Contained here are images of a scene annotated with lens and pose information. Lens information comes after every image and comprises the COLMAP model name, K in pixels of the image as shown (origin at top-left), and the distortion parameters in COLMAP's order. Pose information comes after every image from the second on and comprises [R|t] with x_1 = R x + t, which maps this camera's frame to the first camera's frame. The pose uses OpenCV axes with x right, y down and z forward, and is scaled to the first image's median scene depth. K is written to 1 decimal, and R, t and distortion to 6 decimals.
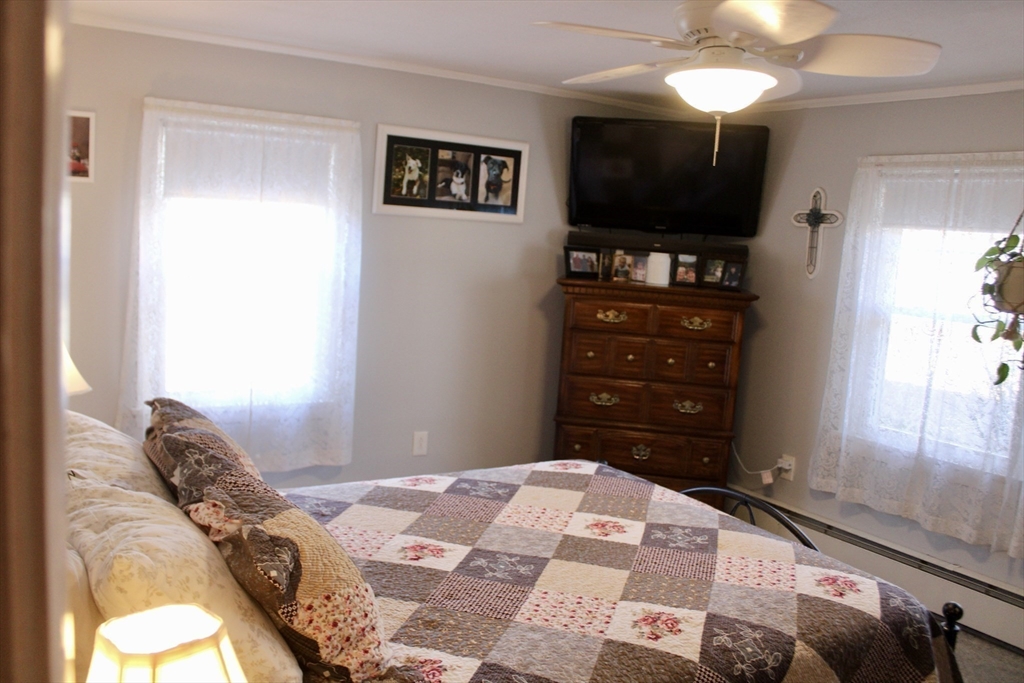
lens RADIAL K [[892.4, 0, 477.7], [0, 892.4, 339.8], [0, 0, 1]] dist [-0.144625, 0.122820]
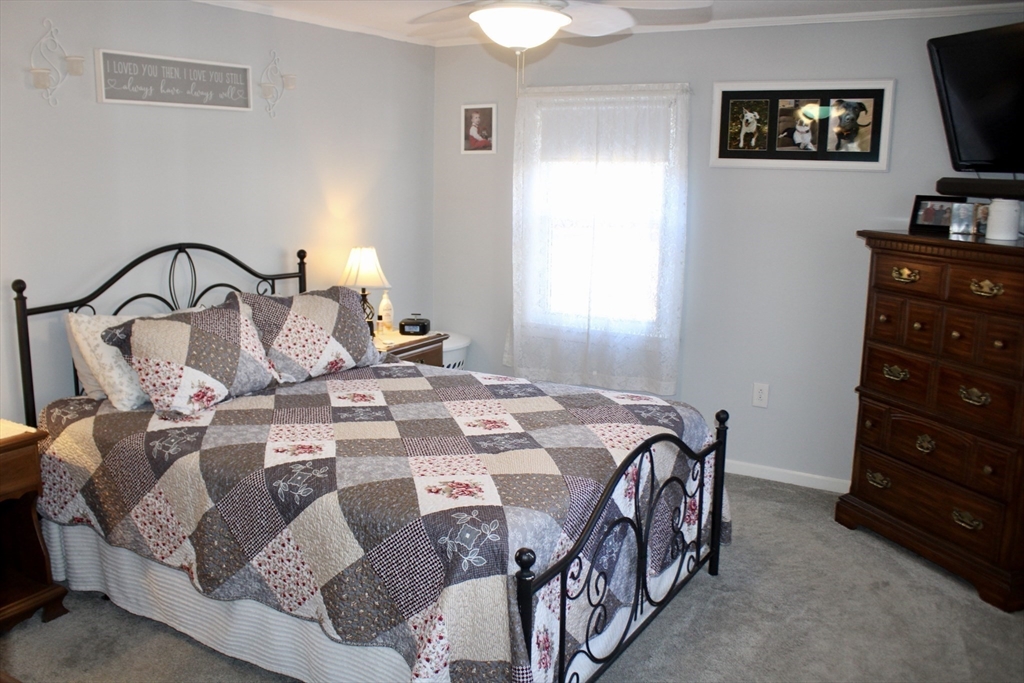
lens RADIAL K [[892.4, 0, 477.7], [0, 892.4, 339.8], [0, 0, 1]] dist [-0.144625, 0.122820]
pose [[0.472683, 0.109084, -0.874455, 0.686514], [-0.092688, 0.992959, 0.073764, 0.011407], [0.876344, 0.046184, 0.479466, 0.255380]]
